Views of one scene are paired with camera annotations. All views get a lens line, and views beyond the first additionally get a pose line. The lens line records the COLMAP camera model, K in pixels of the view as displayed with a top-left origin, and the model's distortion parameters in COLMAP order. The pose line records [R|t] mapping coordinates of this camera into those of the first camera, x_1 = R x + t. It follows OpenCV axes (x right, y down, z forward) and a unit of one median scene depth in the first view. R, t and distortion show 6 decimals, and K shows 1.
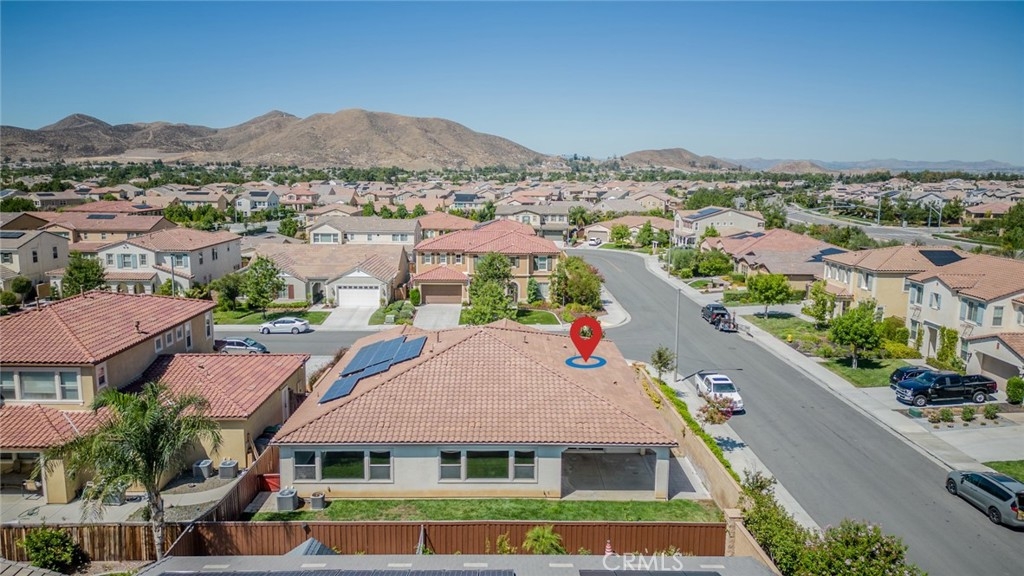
lens RADIAL K [[714.8, 0, 512.0], [0, 714.8, 288.0], [0, 0, 1]] dist [0.078731, -0.083793]
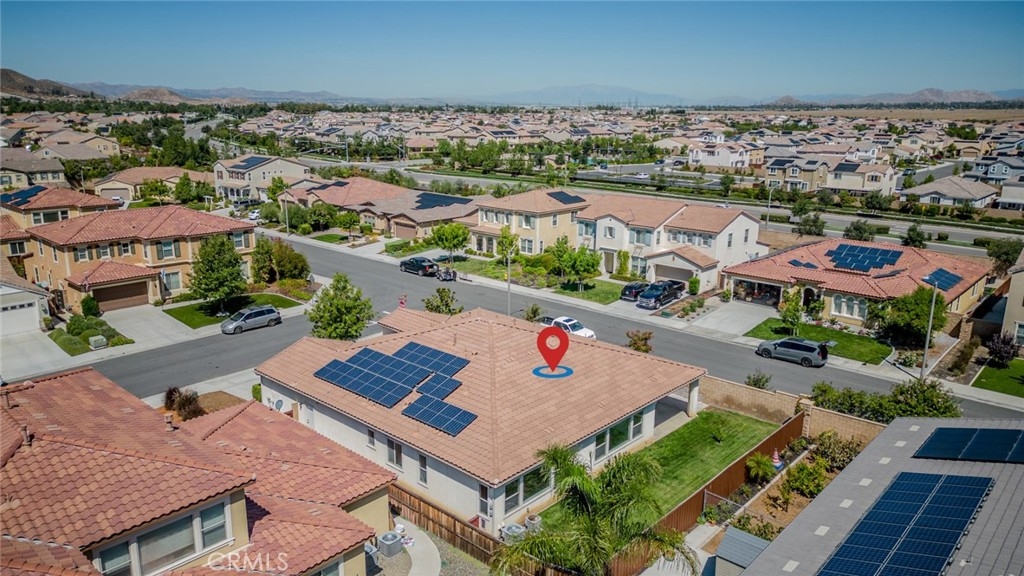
lens RADIAL K [[714.8, 0, 512.0], [0, 714.8, 288.0], [0, 0, 1]] dist [0.078731, -0.083793]
pose [[0.682546, -0.181564, 0.707930, -0.540630], [0.113817, 0.983238, 0.142436, -0.095856], [-0.721926, -0.016644, 0.691770, 0.202882]]
